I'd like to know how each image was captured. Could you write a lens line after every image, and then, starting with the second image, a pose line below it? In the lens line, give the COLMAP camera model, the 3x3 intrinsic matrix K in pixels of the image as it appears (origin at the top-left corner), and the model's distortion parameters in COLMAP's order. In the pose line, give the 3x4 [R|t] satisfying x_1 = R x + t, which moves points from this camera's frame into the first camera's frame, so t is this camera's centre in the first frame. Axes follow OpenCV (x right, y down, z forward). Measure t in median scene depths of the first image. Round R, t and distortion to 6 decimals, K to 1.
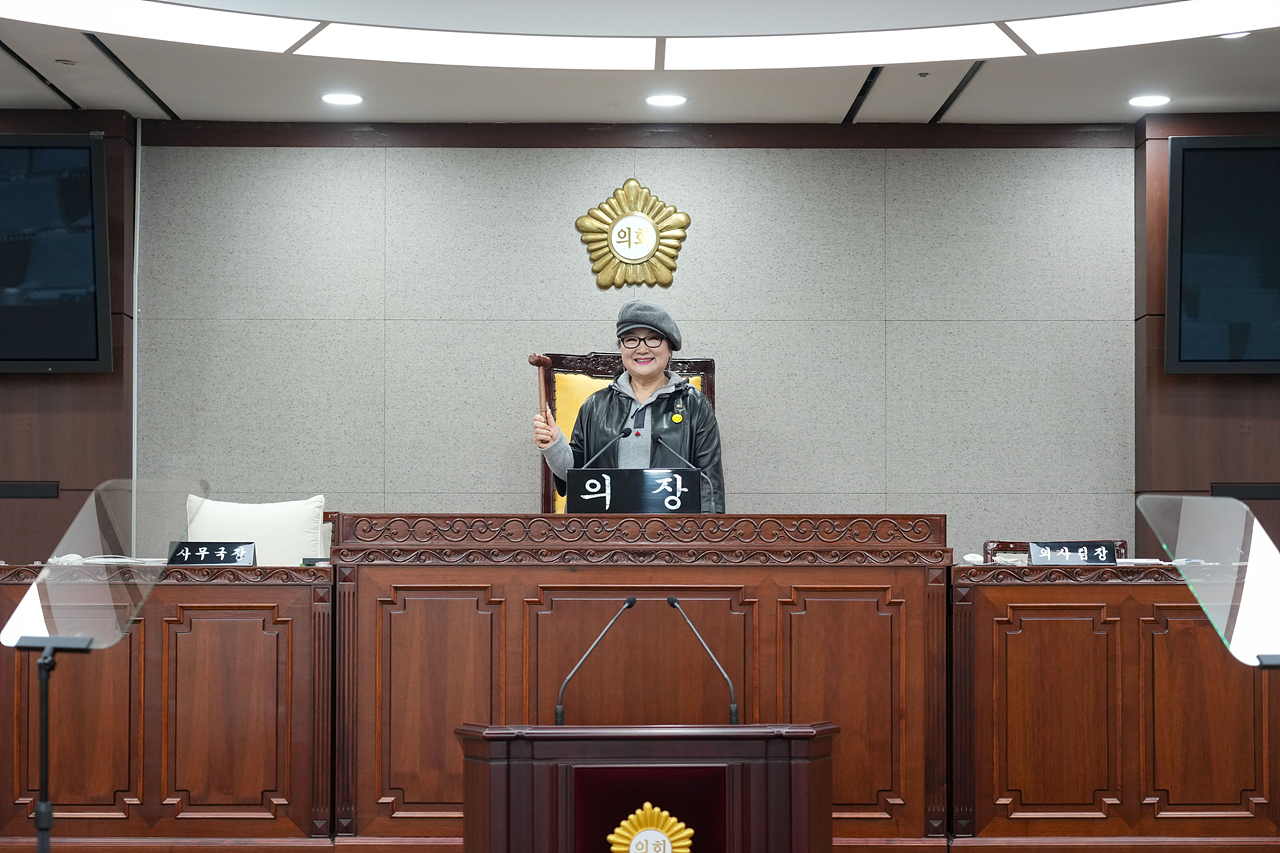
lens RADIAL K [[2253.1, 0, 607.3], [0, 2253.1, 444.7], [0, 0, 1]] dist [-0.003449, 0.086446]
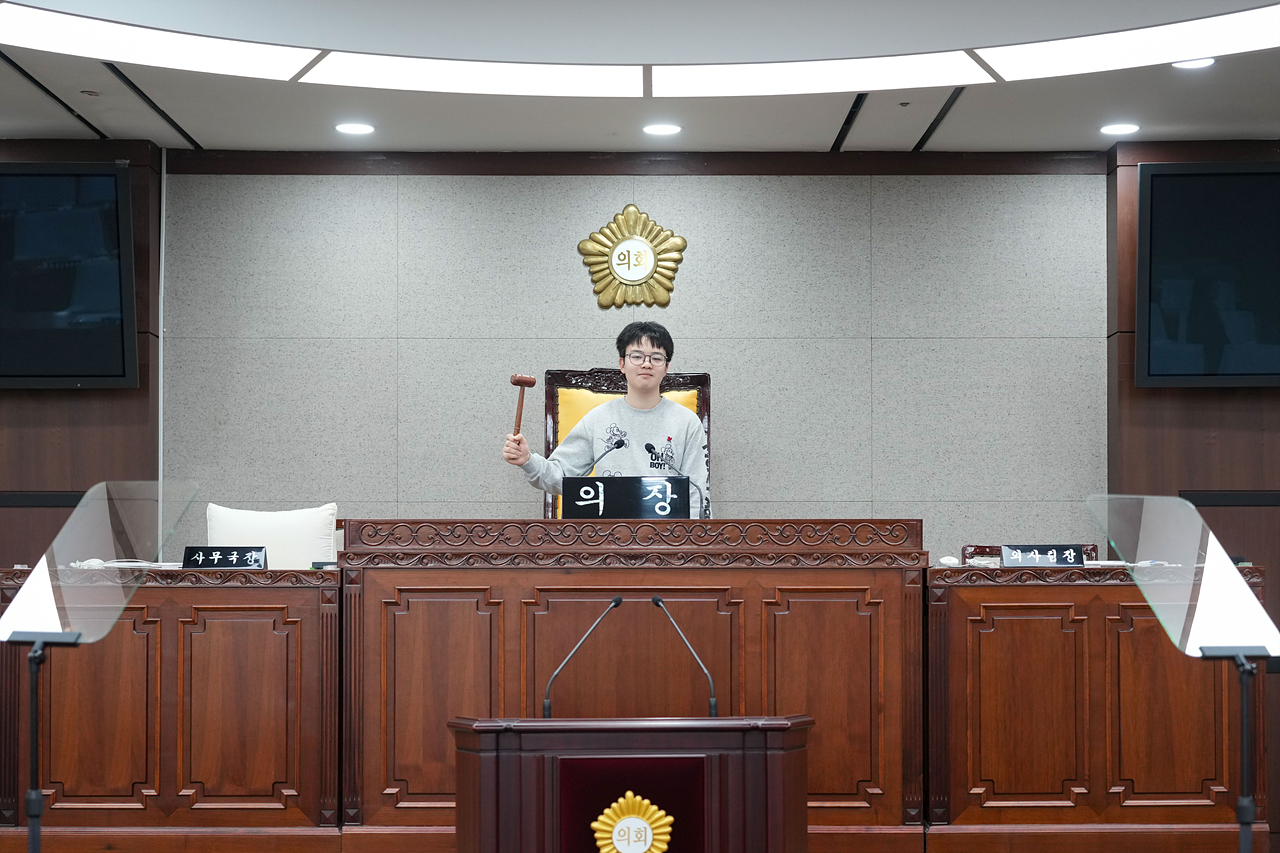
lens RADIAL K [[2102.6, 0, 637.0], [0, 2102.6, 473.6], [0, 0, 1]] dist [0.000784, 0.034204]
pose [[0.999997, -0.002357, 0.000902, 0.016044], [0.002352, 0.999987, 0.004611, 0.004865], [-0.000913, -0.004609, 0.999989, 0.016406]]
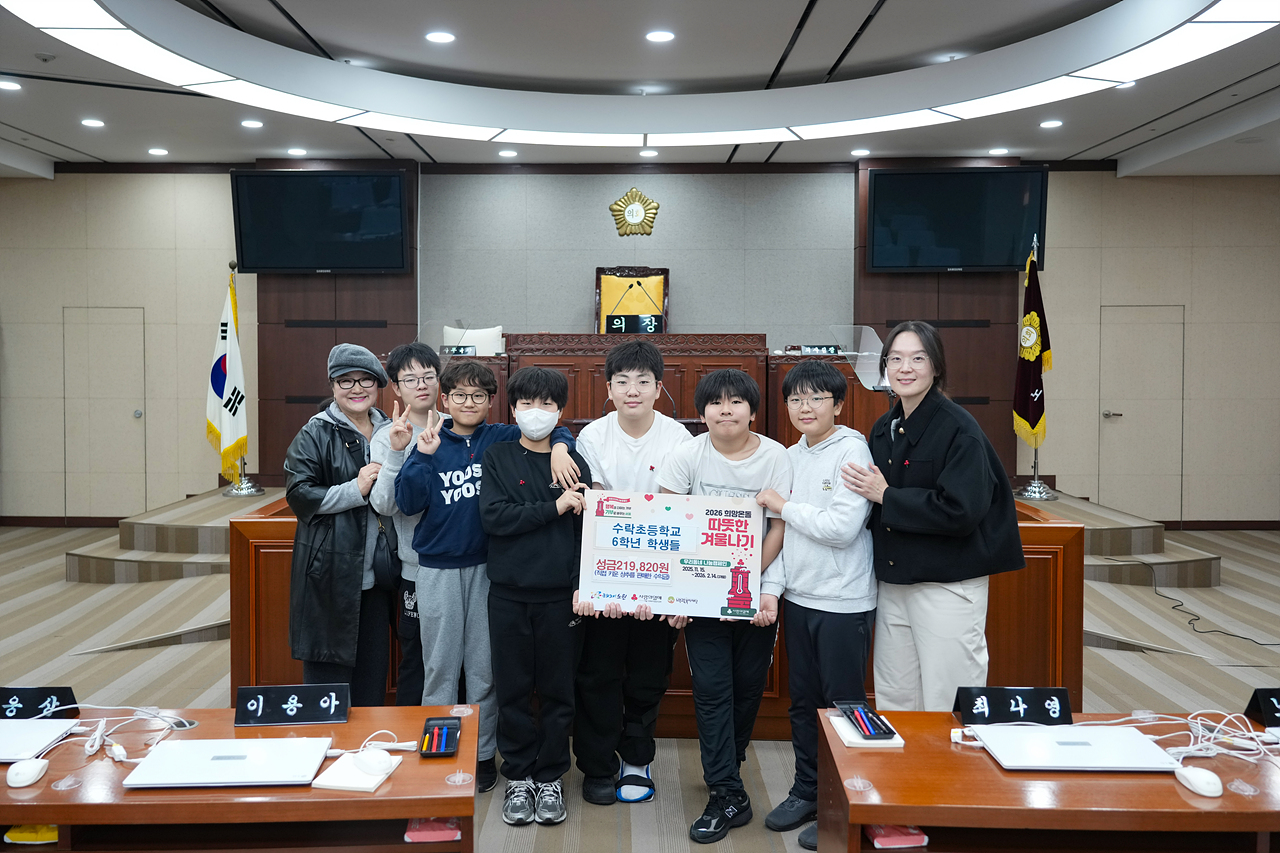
lens RADIAL K [[1104.0, 0, 606.3], [0, 1104.0, 348.6], [0, 0, 1]] dist [-0.006129, 0.000592]
pose [[0.999872, -0.001338, -0.015949, 0.000737], [0.002007, 0.999114, 0.042040, -0.002582], [0.015879, -0.042067, 0.998989, -0.163447]]
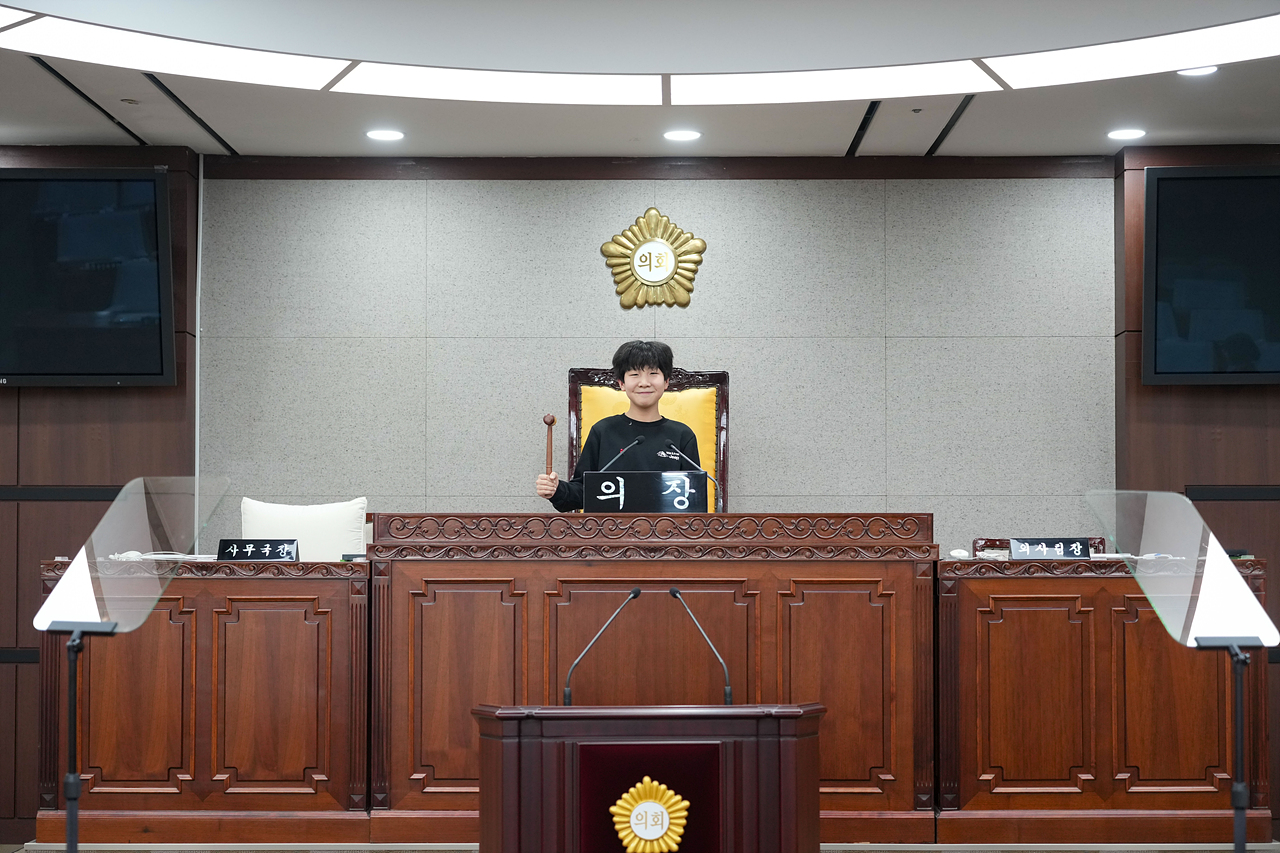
lens RADIAL K [[2052.5, 0, 640.8], [0, 2052.5, 447.1], [0, 0, 1]] dist [0.001880, 0.020103]
pose [[0.999945, -0.002193, -0.010233, 0.019562], [0.002139, 0.999983, -0.005353, 0.004148], [0.010244, 0.005330, 0.999933, 0.008107]]
